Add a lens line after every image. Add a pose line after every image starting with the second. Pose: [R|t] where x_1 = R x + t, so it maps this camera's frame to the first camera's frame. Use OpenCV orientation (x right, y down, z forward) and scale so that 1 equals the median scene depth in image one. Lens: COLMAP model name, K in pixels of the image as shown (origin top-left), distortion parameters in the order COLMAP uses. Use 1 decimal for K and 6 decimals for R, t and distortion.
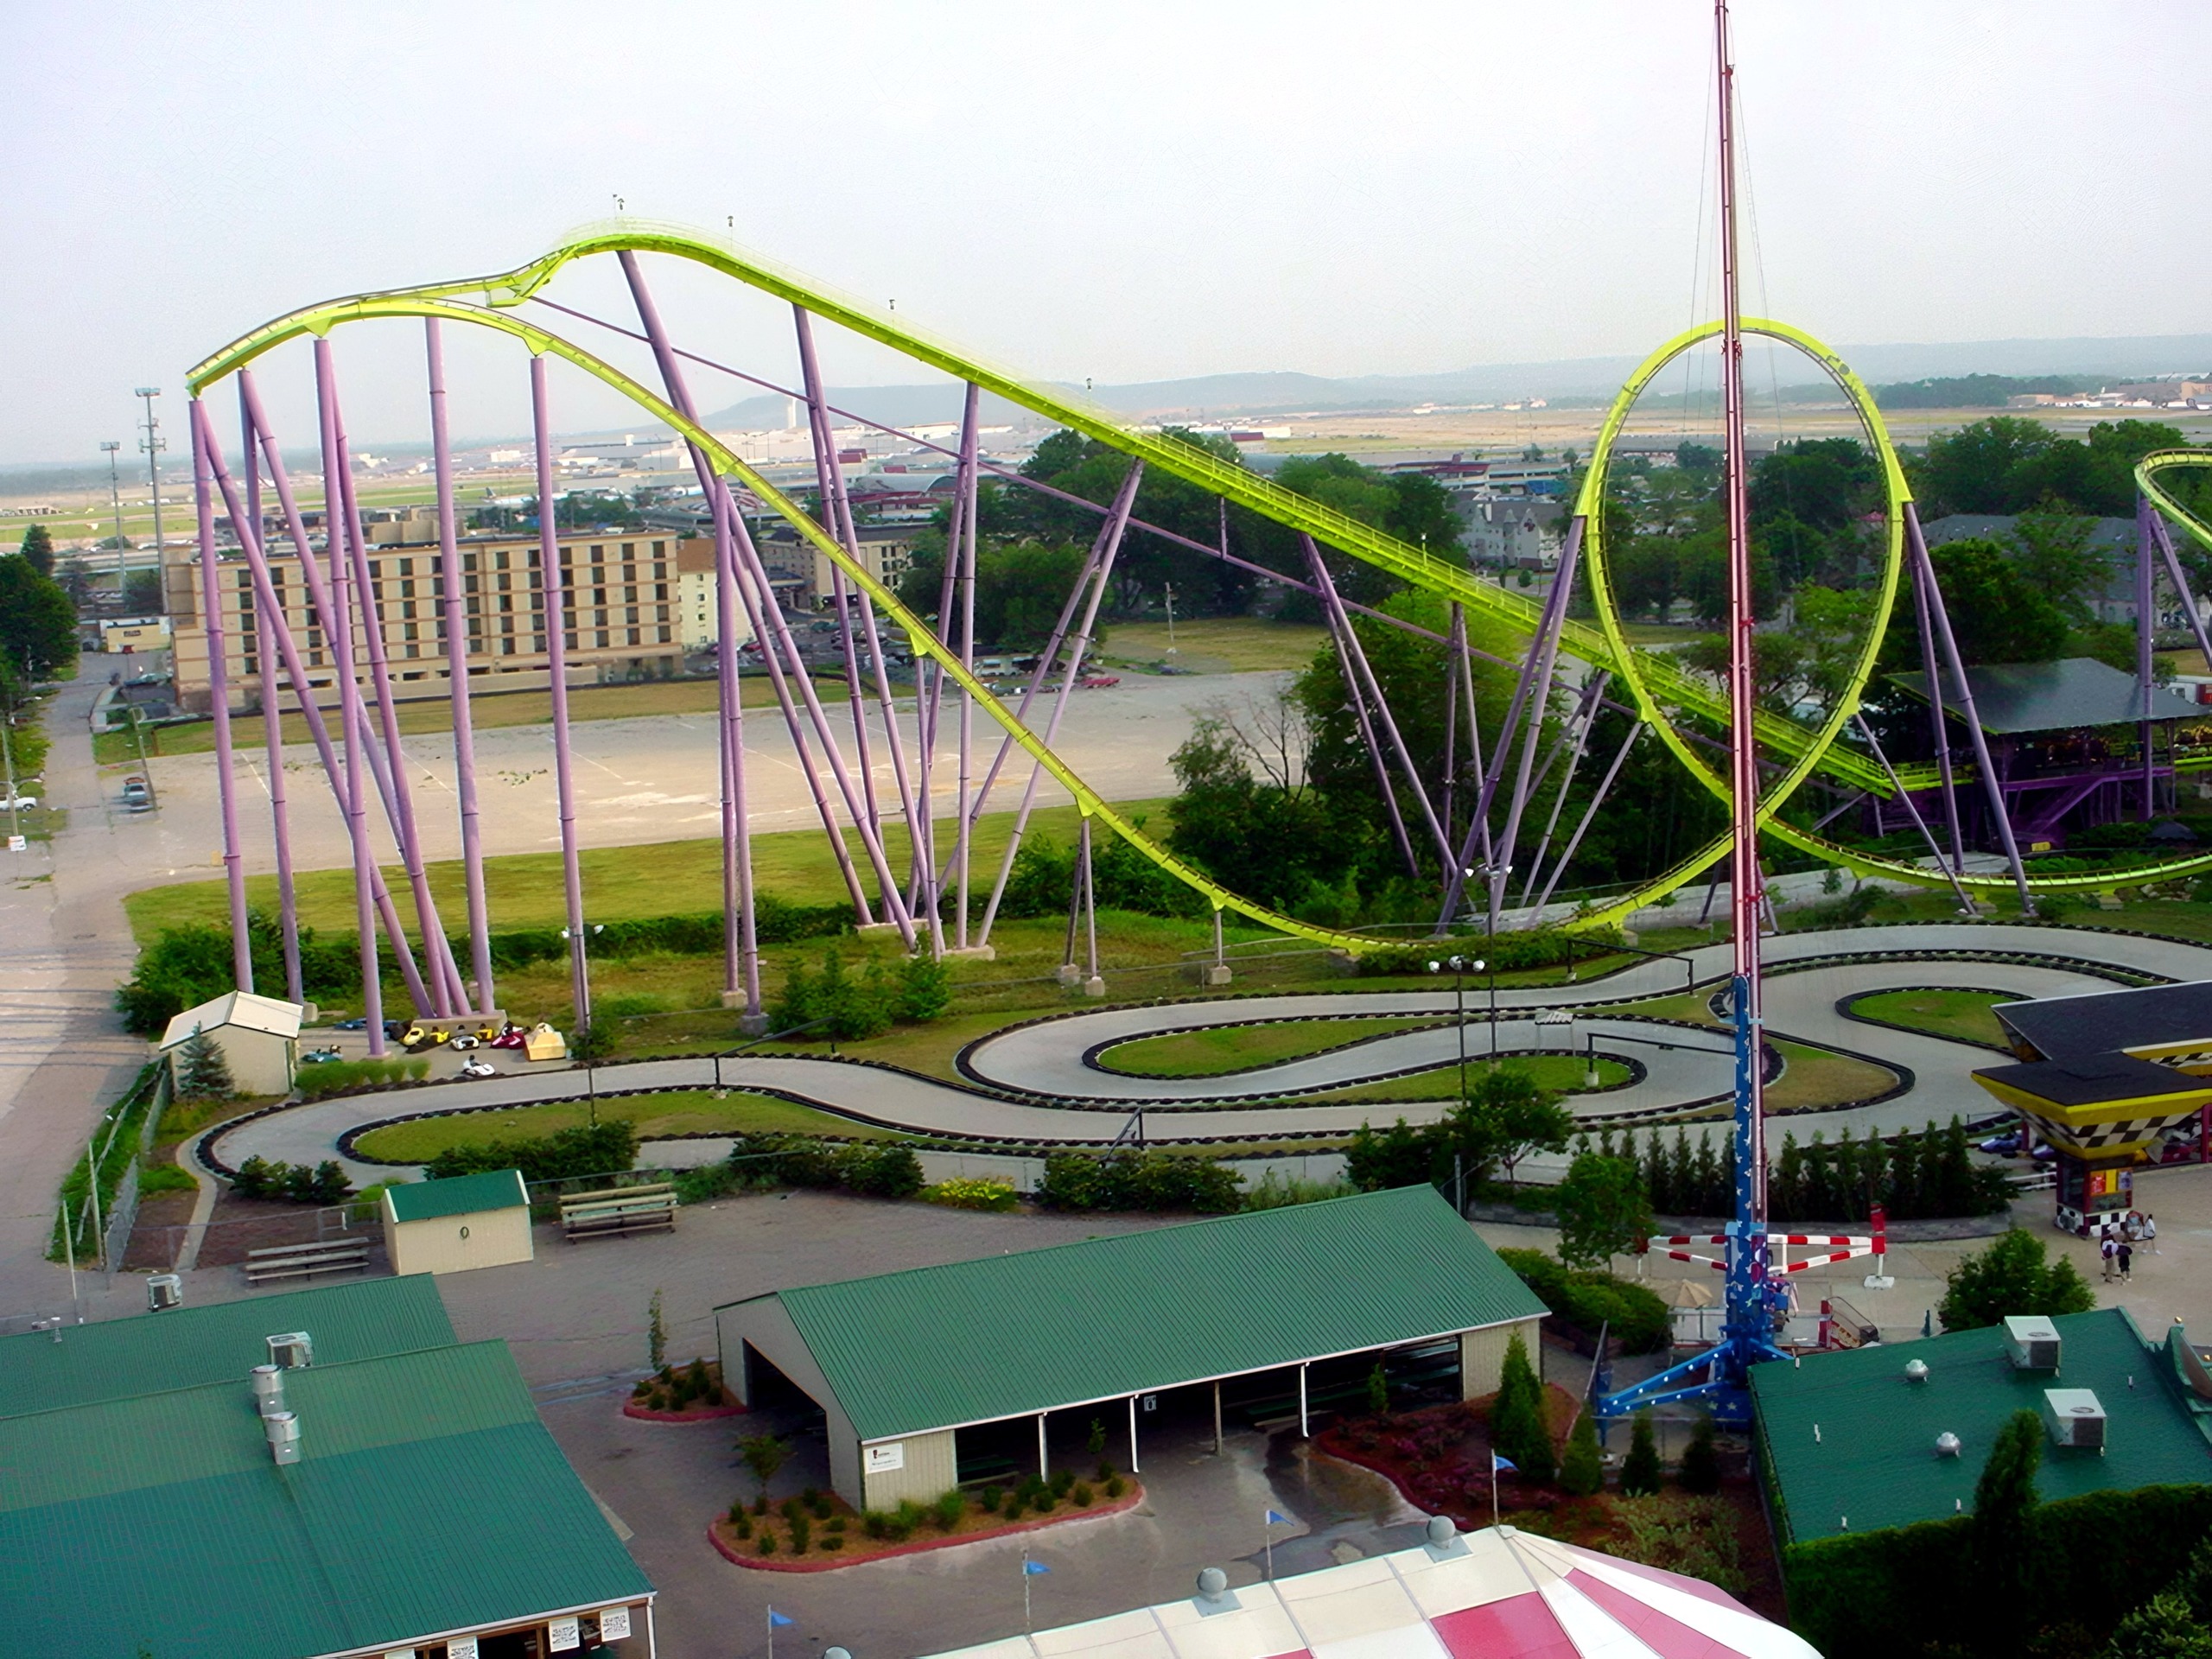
lens RADIAL K [[3079.4, 0, 1106.0], [0, 3079.4, 829.5], [0, 0, 1]] dist [-0.192313, 0.443982]
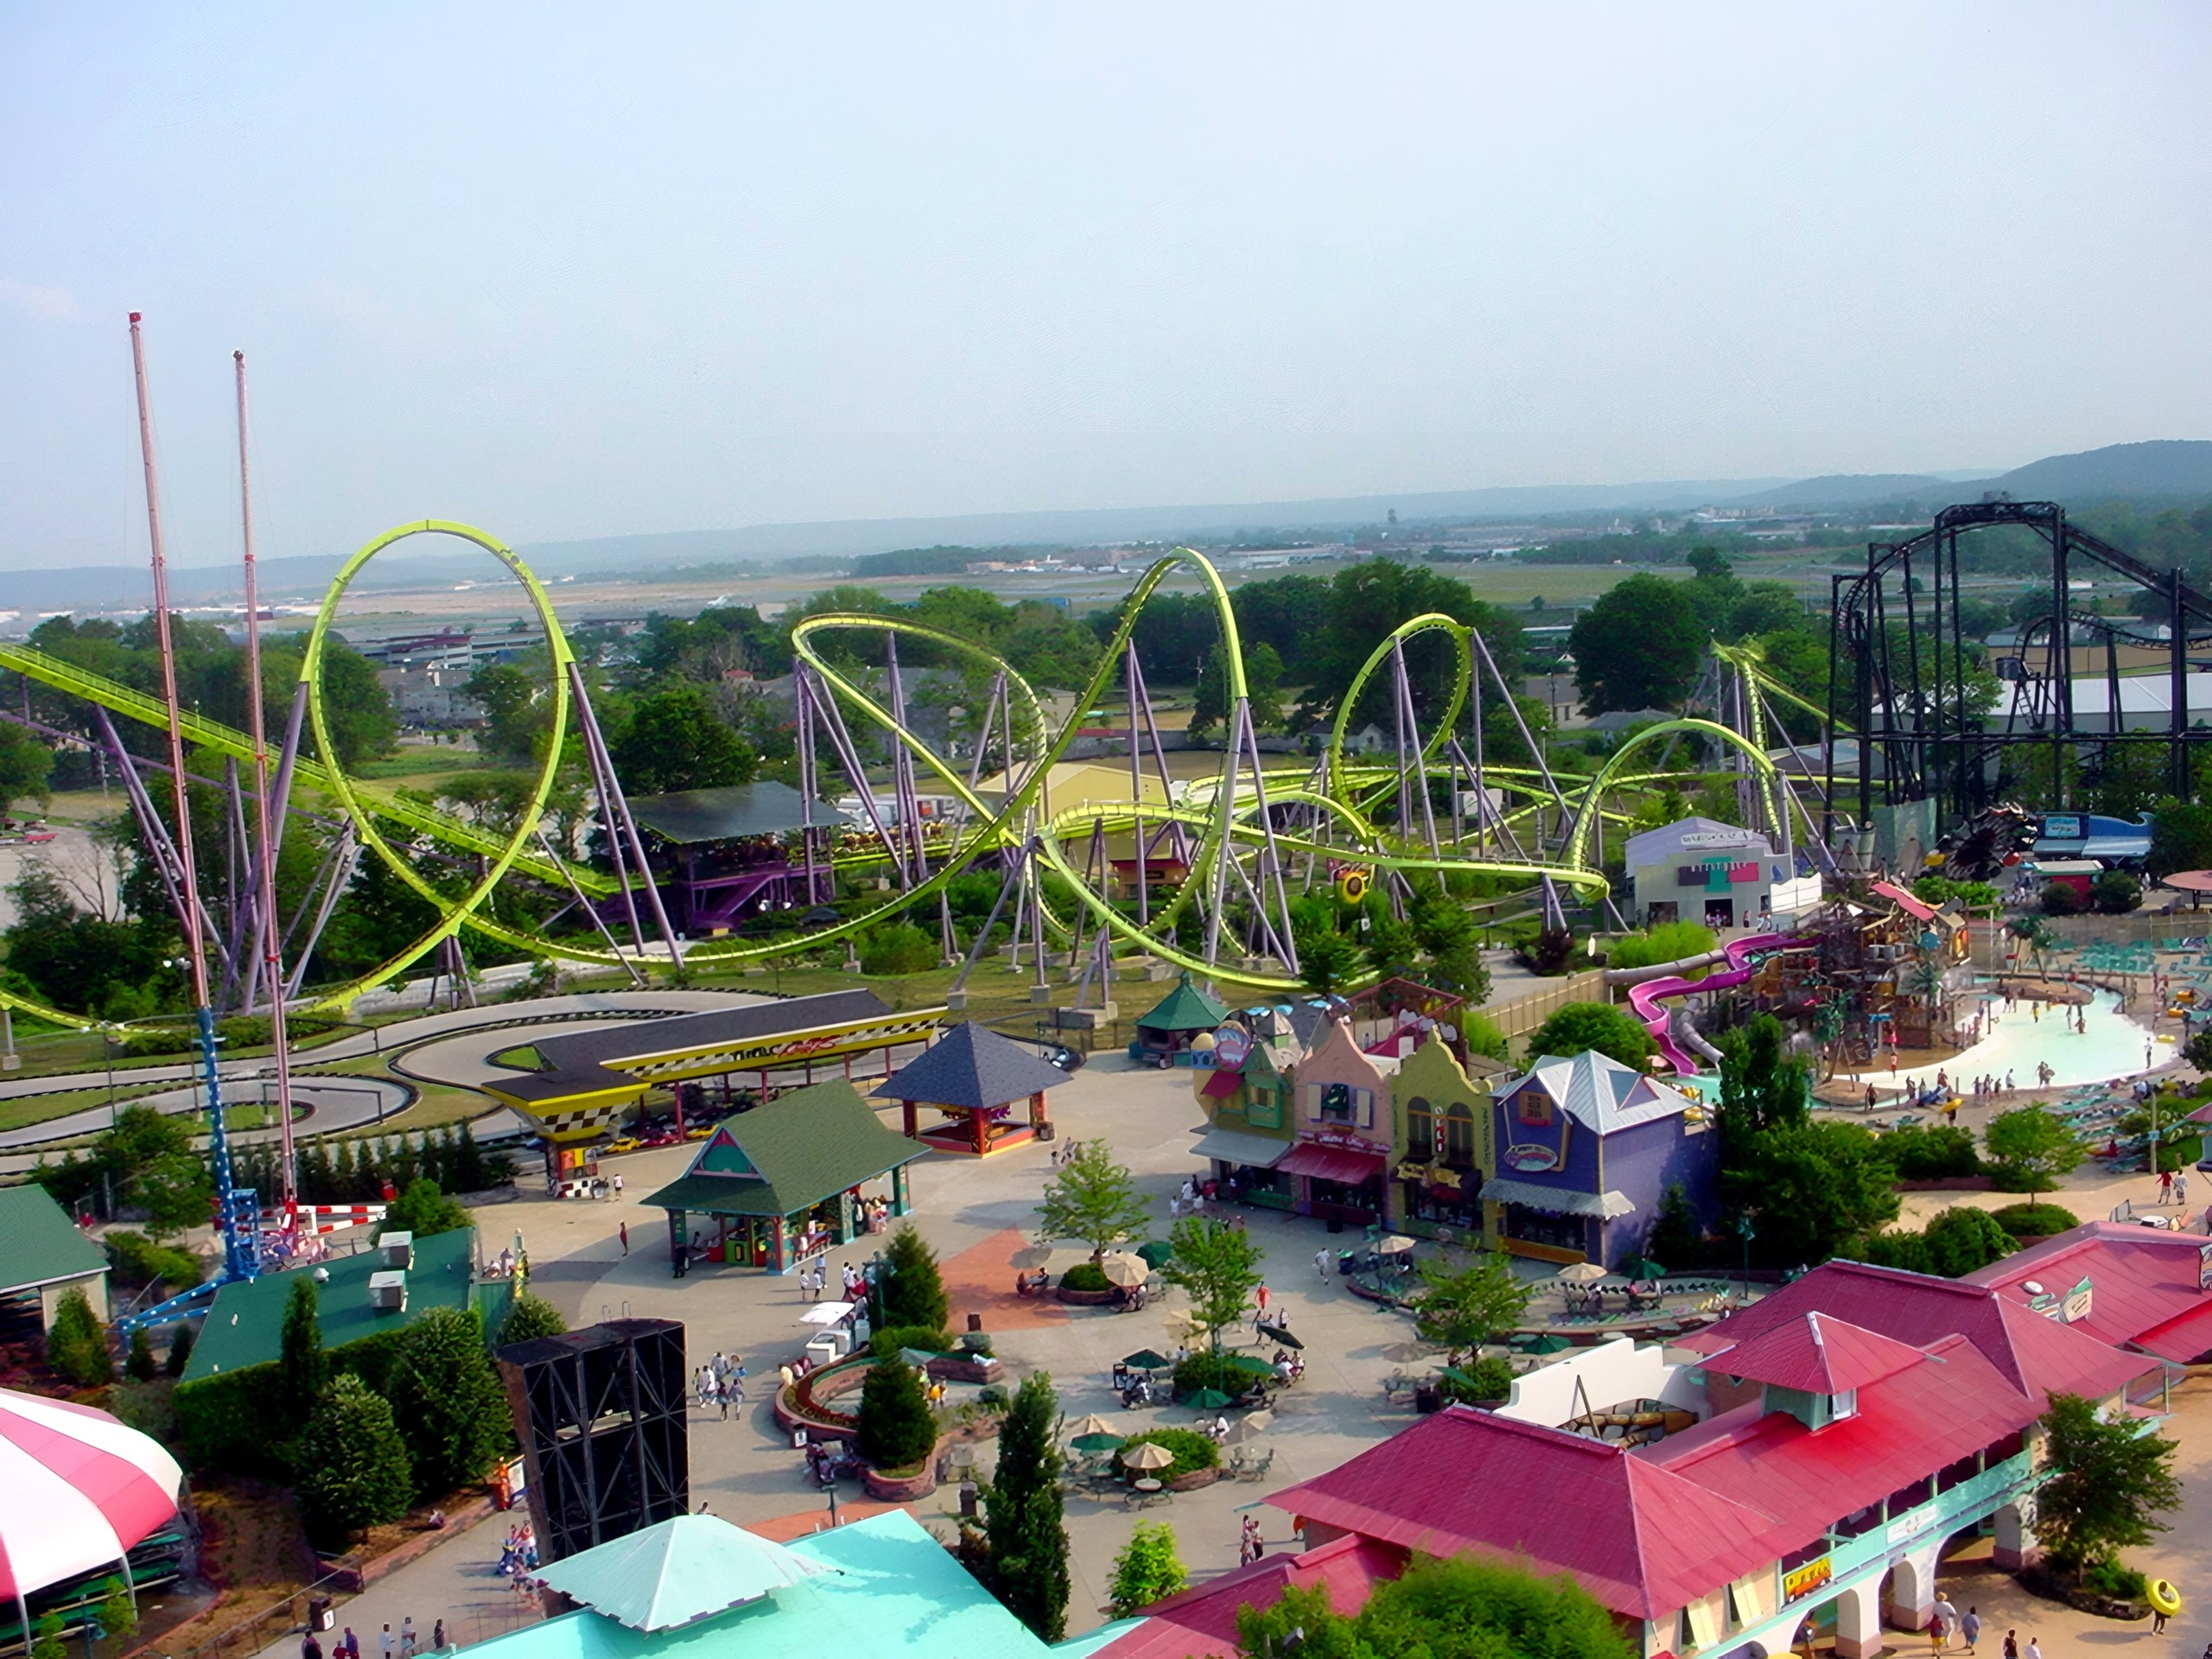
lens RADIAL K [[2806.1, 0, 1106.0], [0, 2806.1, 829.5], [0, 0, 1]] dist [-0.221823, 0.299898]
pose [[0.947172, -0.037948, 0.318473, 0.112567], [0.053213, 0.997807, -0.039366, 0.021210], [-0.316280, 0.054233, 0.947114, -0.182056]]
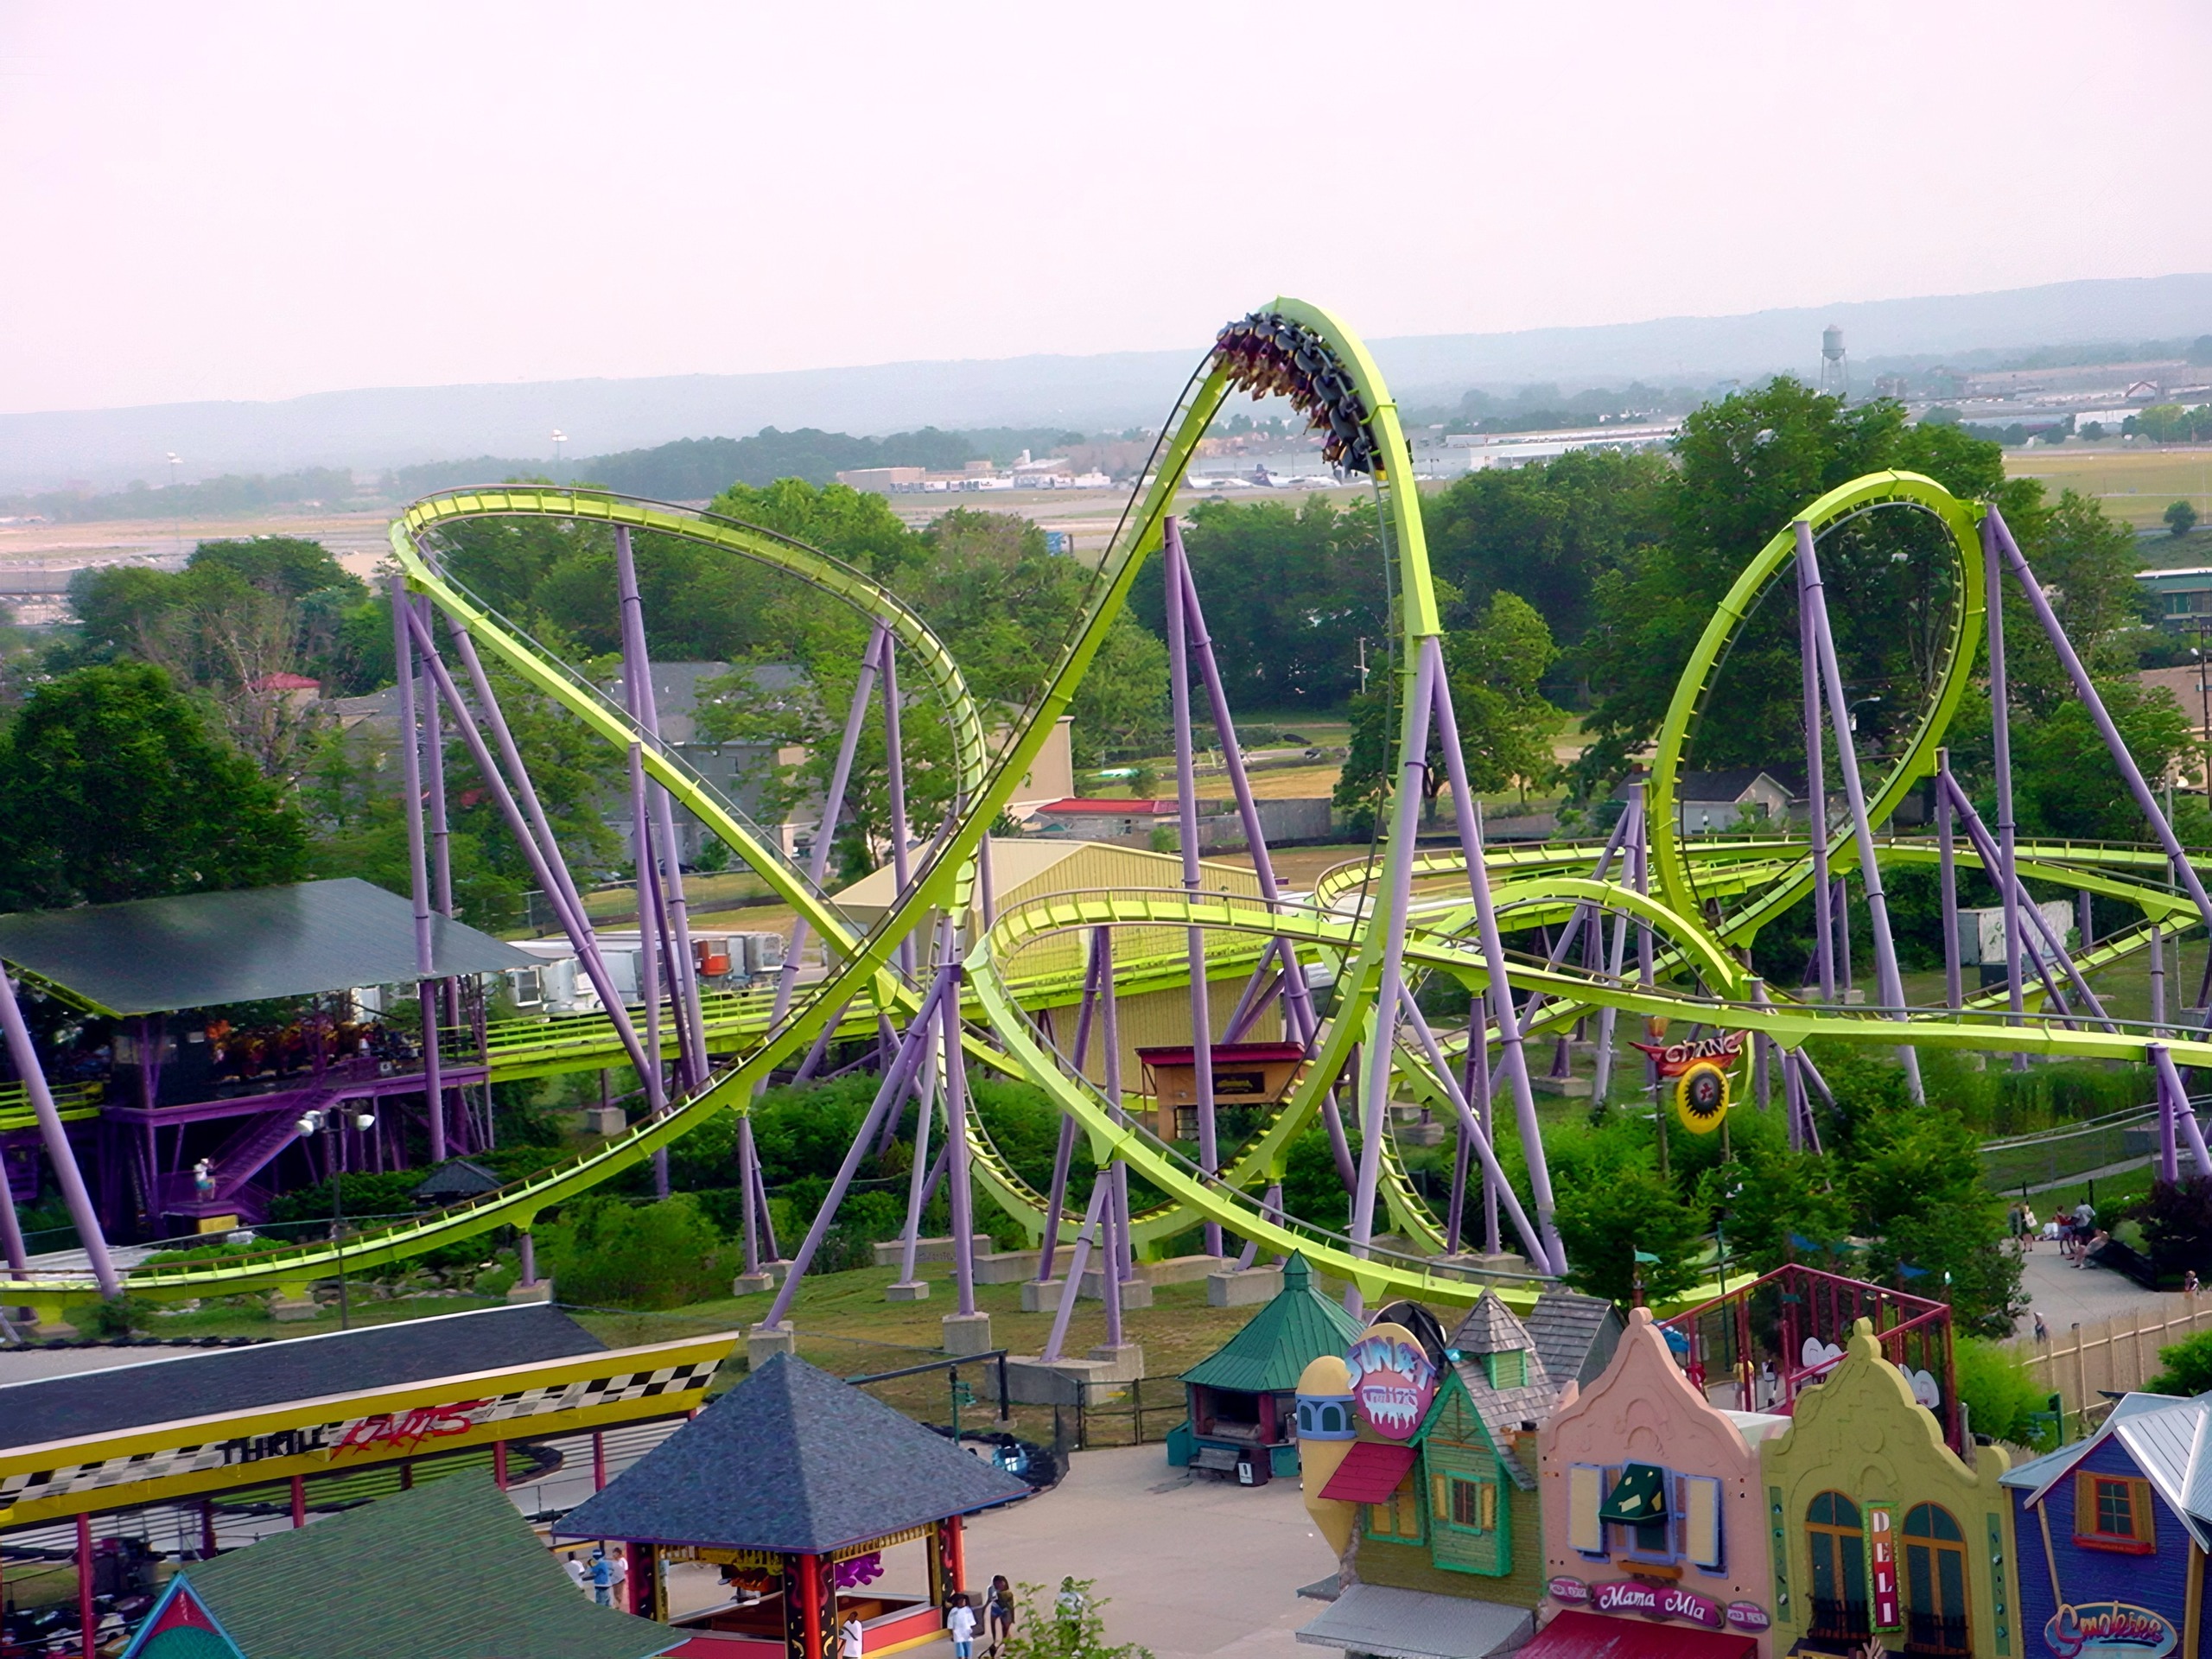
lens RADIAL K [[6532.8, 0, 1106.0], [0, 6532.8, 829.5], [0, 0, 1]] dist [0.510395, 2.971836]
pose [[0.949820, -0.032622, 0.311092, 0.118799], [0.060649, 0.994880, -0.080846, 0.048773], [-0.306862, 0.095657, 0.946935, -0.187362]]
